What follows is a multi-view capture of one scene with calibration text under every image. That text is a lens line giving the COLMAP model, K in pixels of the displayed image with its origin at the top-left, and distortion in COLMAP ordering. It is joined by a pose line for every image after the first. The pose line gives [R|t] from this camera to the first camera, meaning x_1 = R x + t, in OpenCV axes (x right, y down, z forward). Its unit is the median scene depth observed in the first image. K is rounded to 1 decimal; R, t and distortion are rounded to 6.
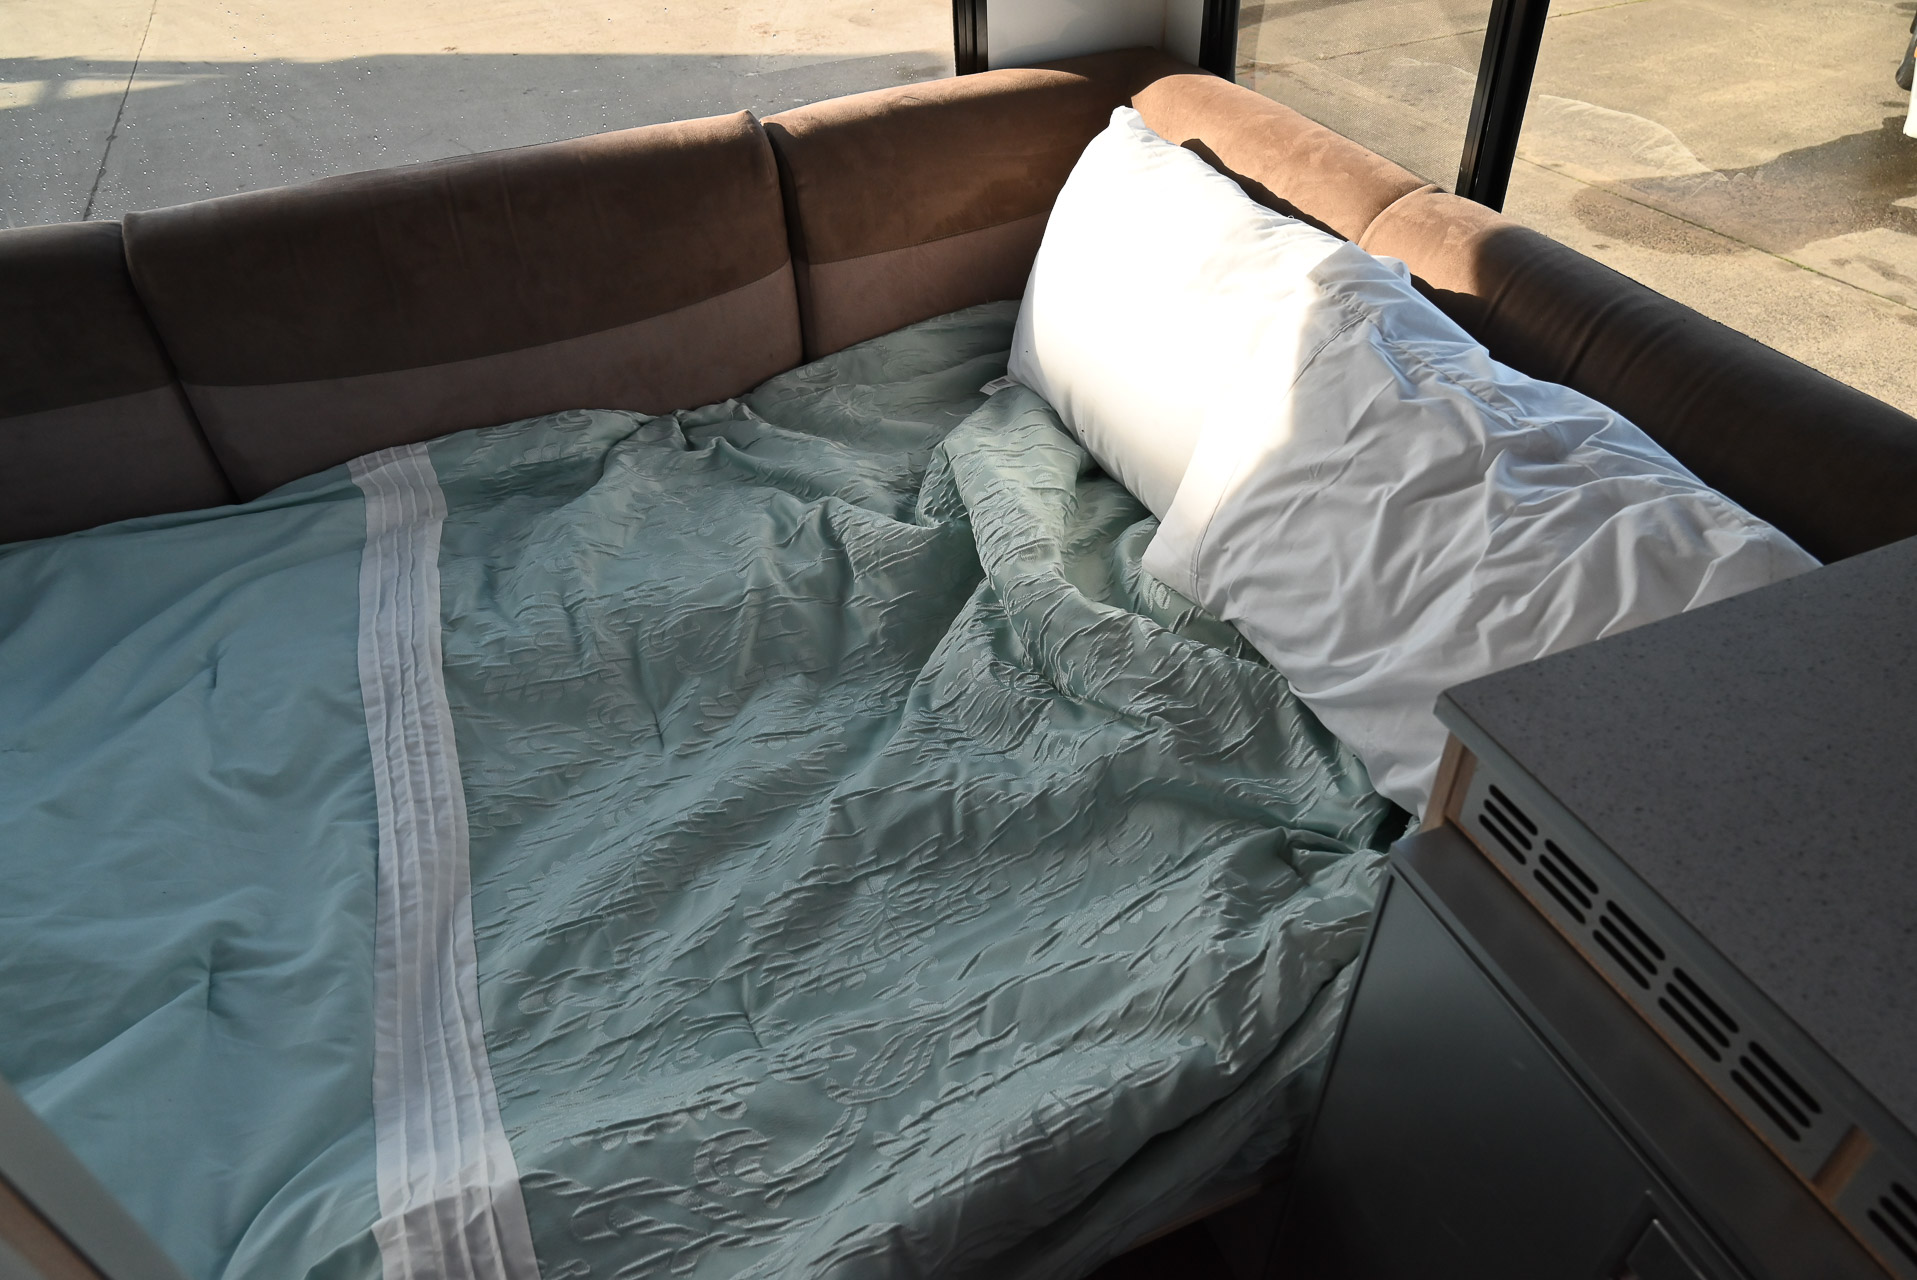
lens RADIAL K [[1259.7, 0, 958.5], [0, 1259.7, 640.0], [0, 0, 1]] dist [-0.008227, -0.001965]
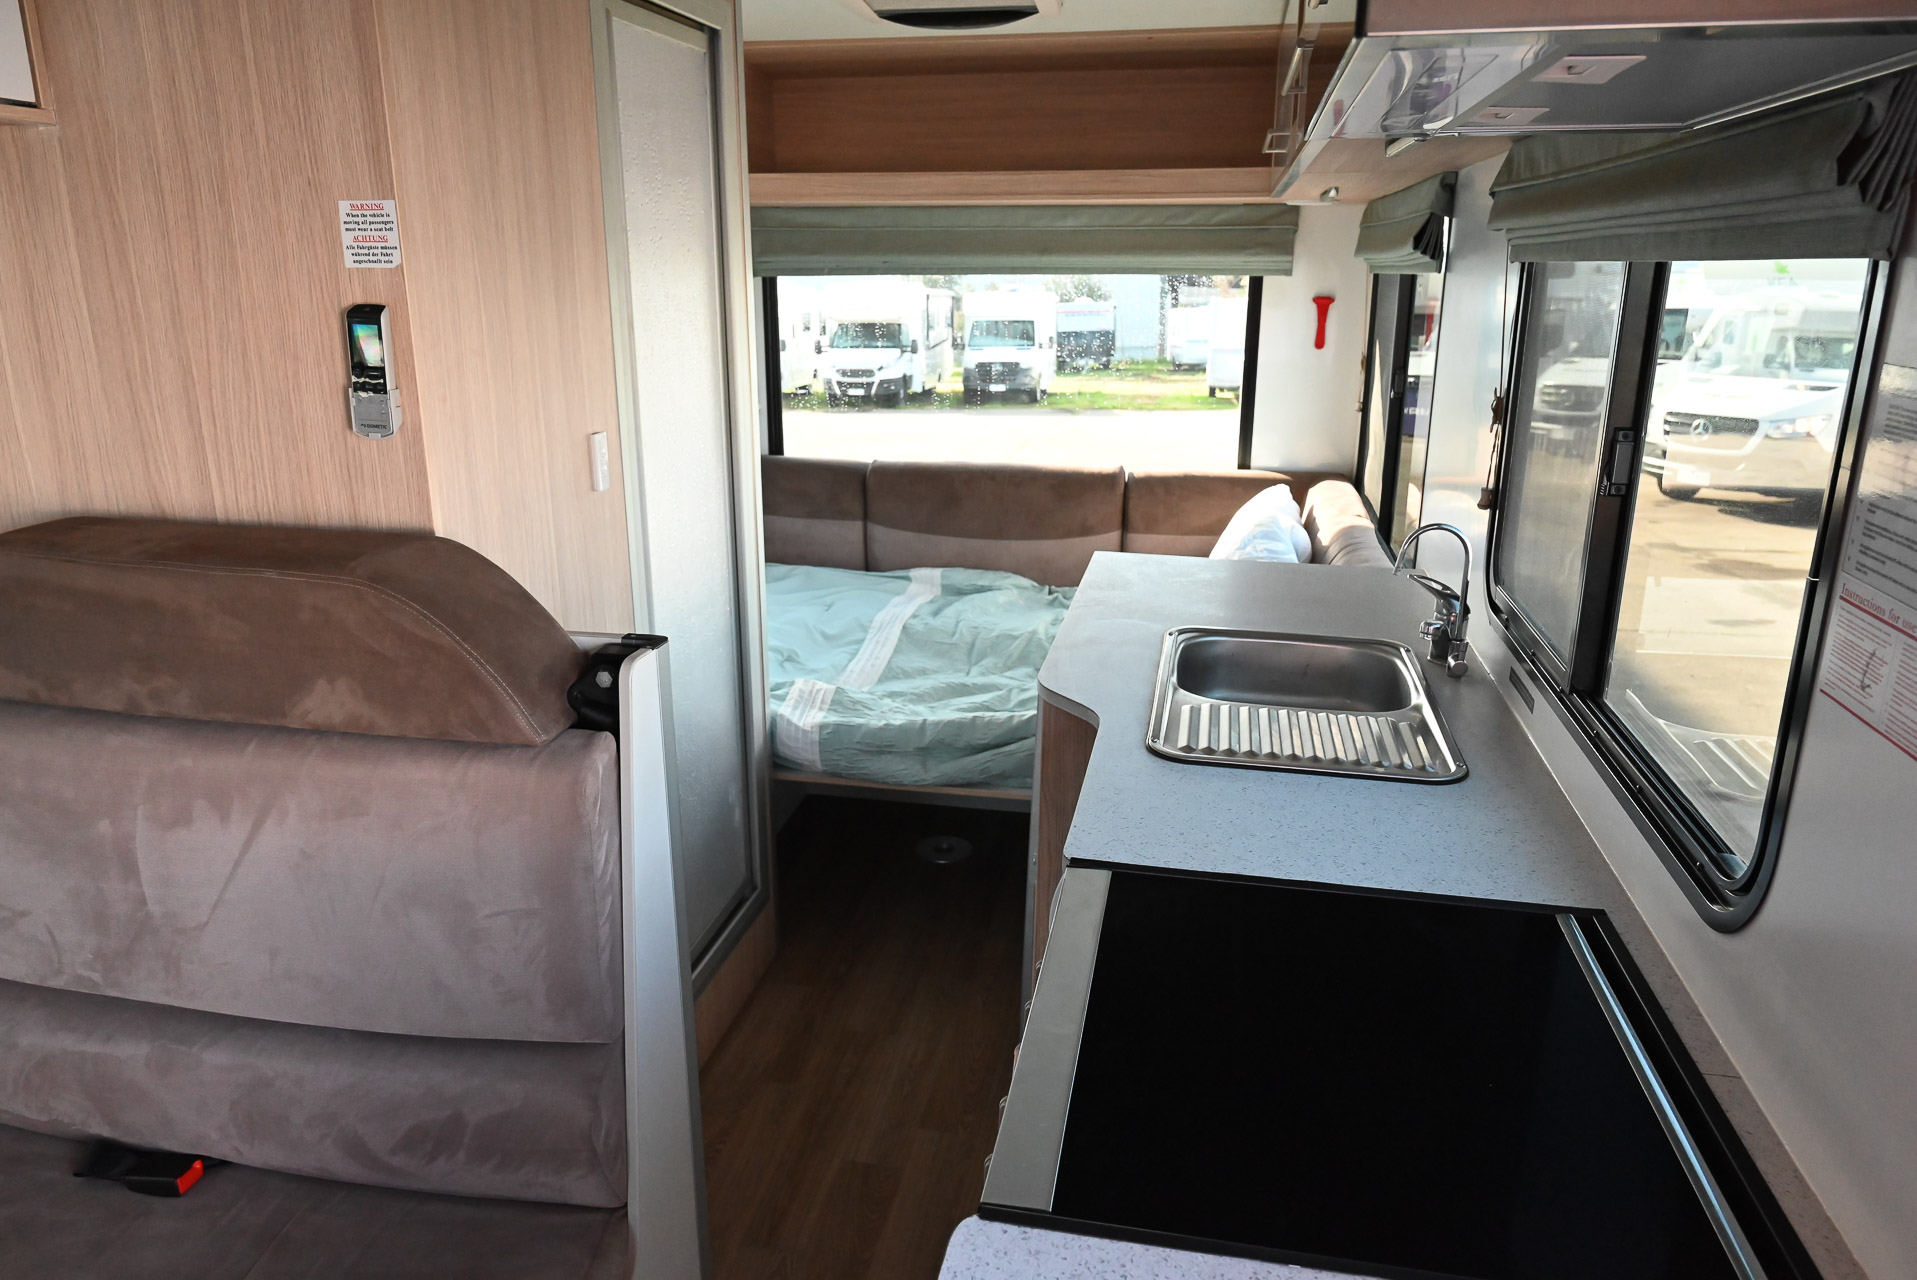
lens RADIAL K [[1259.7, 0, 958.5], [0, 1259.7, 640.0], [0, 0, 1]] dist [-0.008227, -0.001965]
pose [[0.828399, 0.184539, -0.528866, 0.909910], [-0.371772, 0.887367, -0.272700, 0.621405], [0.418975, 0.422523, 0.803701, -0.854744]]
